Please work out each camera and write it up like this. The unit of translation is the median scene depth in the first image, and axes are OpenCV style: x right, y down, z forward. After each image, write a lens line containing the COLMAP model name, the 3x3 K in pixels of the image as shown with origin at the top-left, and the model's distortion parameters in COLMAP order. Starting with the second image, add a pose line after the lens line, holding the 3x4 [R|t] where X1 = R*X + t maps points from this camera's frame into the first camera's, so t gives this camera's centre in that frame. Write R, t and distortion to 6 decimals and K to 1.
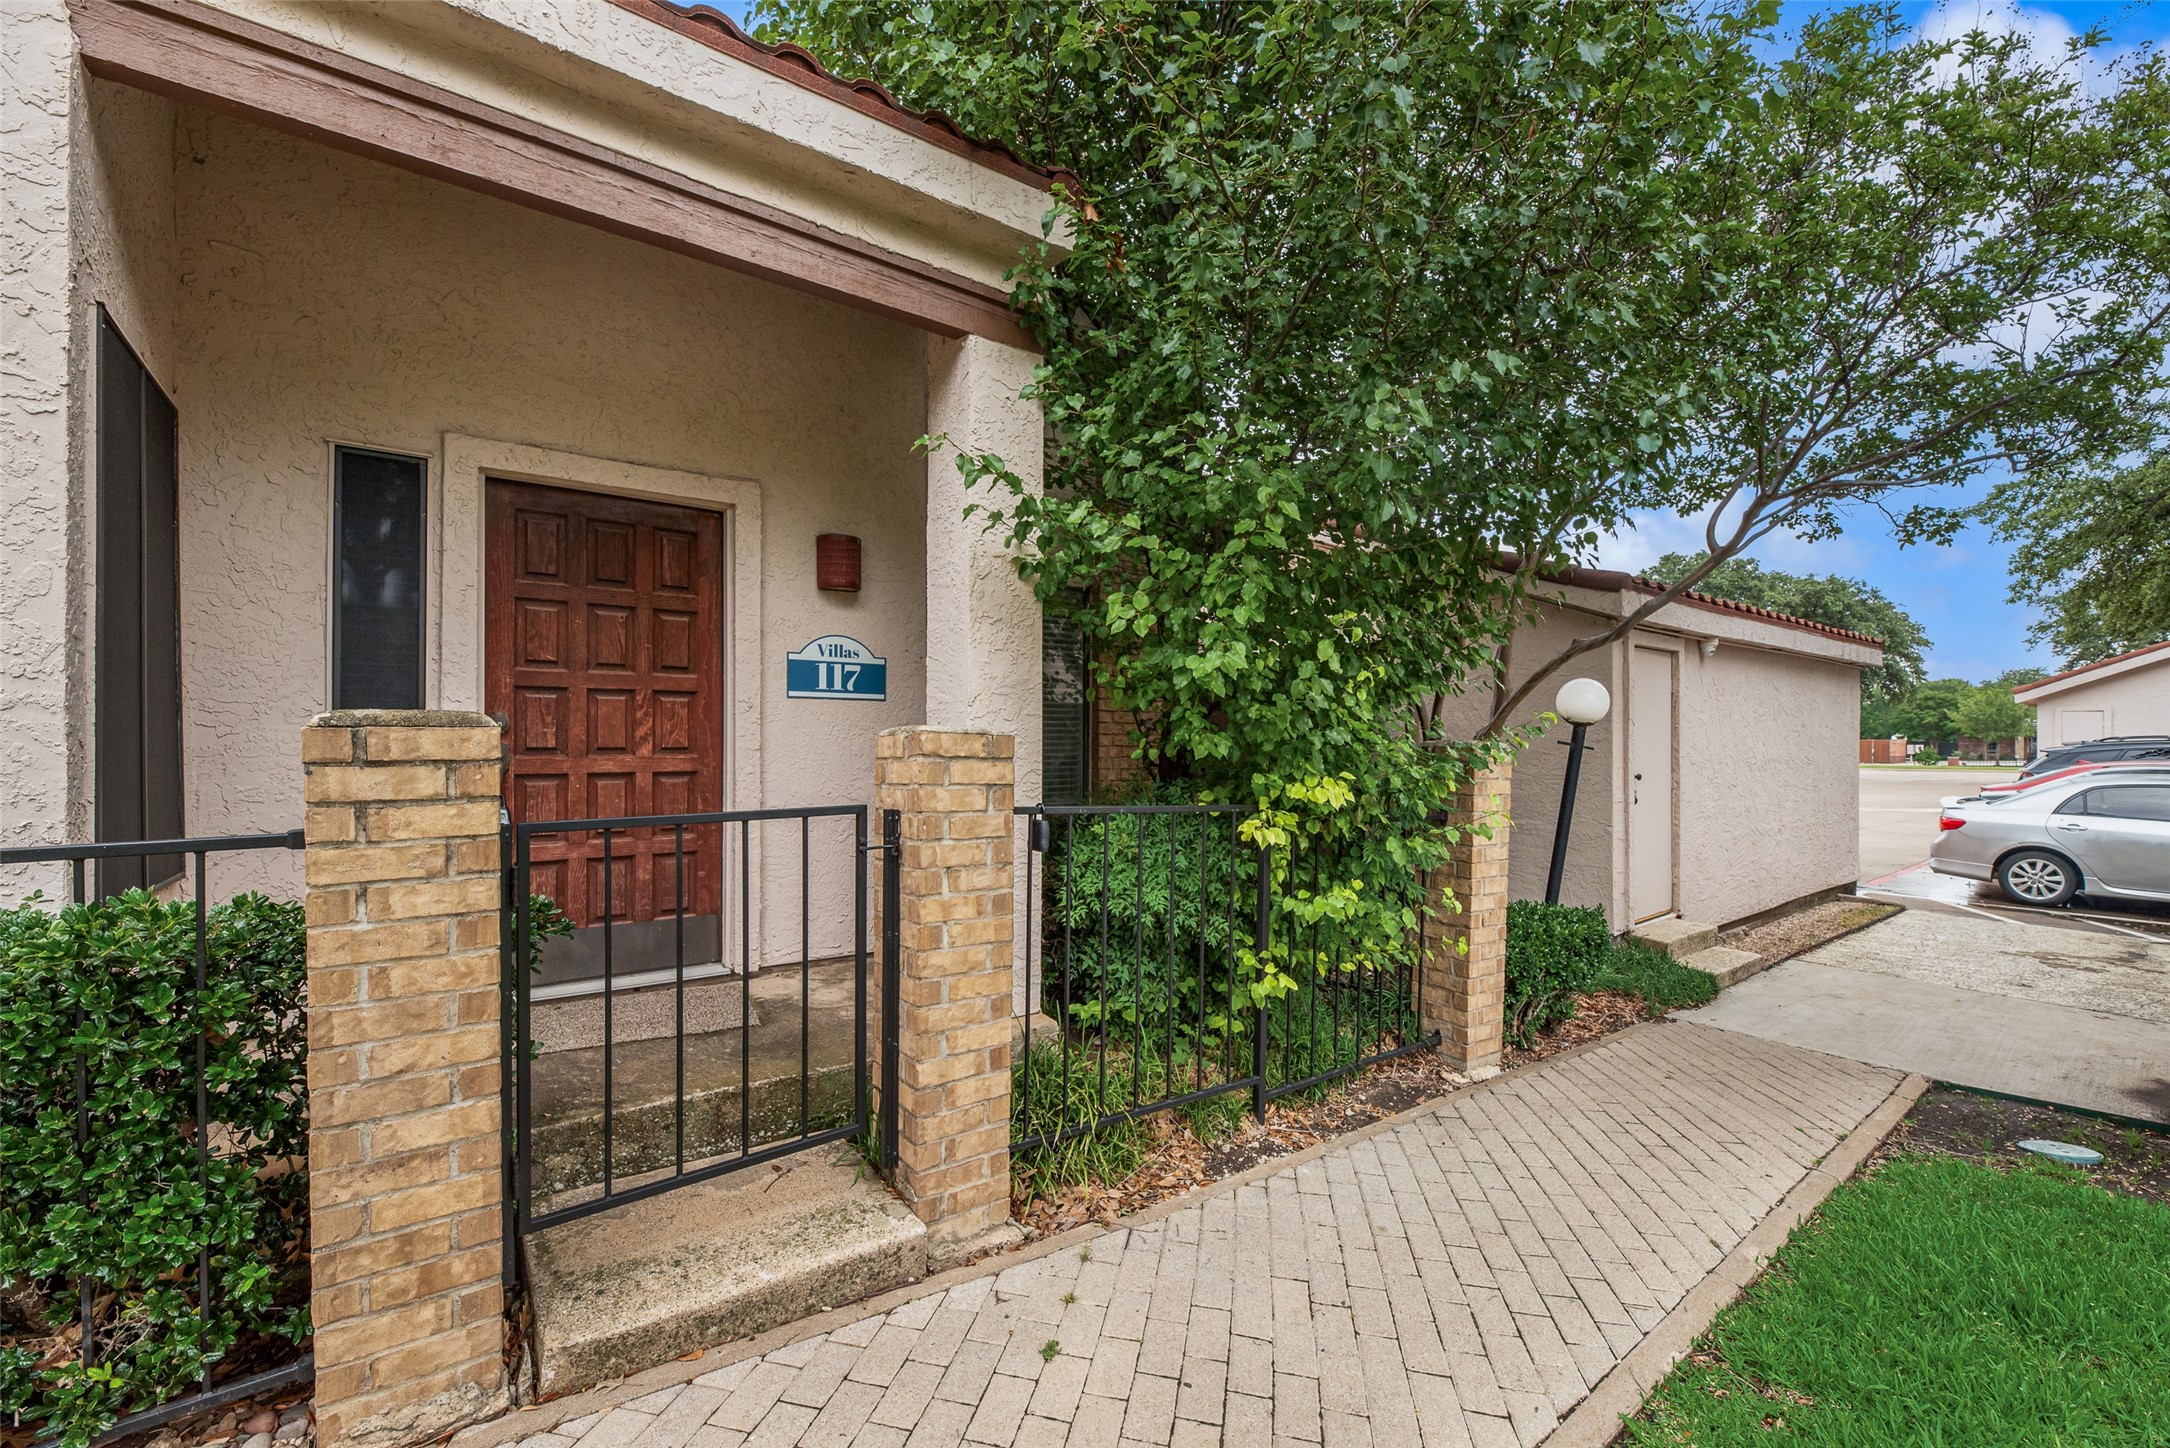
lens RADIAL K [[904.6, 0, 1100.2], [0, 904.6, 753.0], [0, 0, 1]] dist [-0.000239, -0.003511]
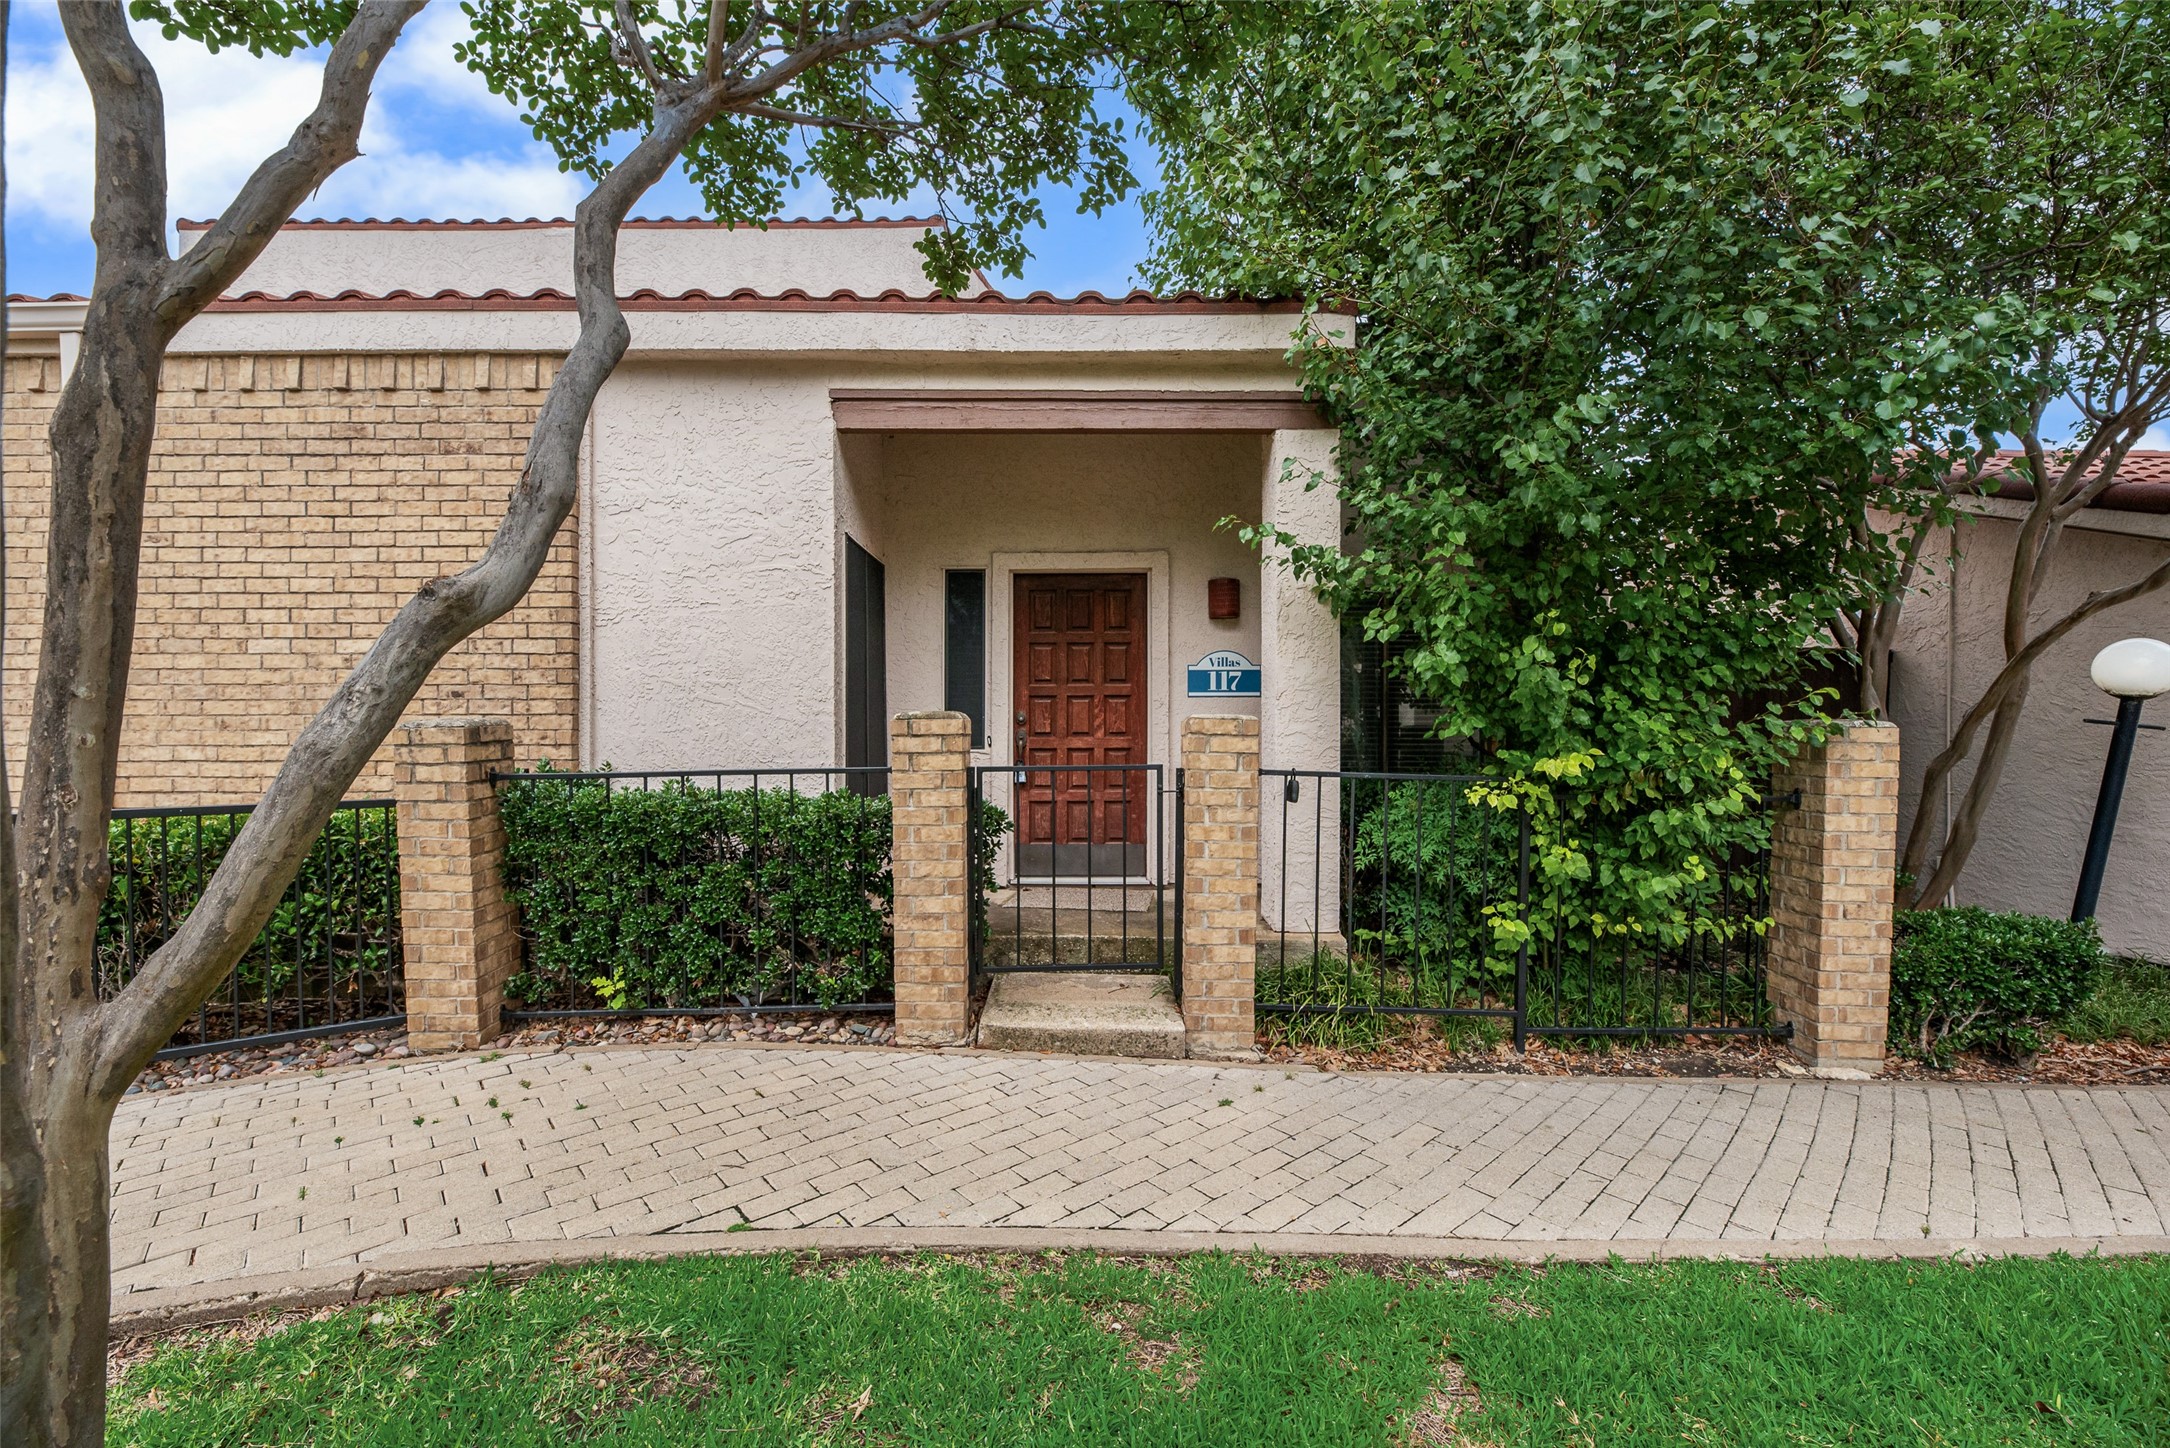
lens RADIAL K [[904.6, 0, 1100.2], [0, 904.6, 753.0], [0, 0, 1]] dist [-0.000239, -0.003511]
pose [[0.797855, 0.005986, -0.602819, 0.507330], [-0.001381, 0.999966, 0.008101, 0.019883], [0.602847, -0.005631, 0.797837, -0.283664]]
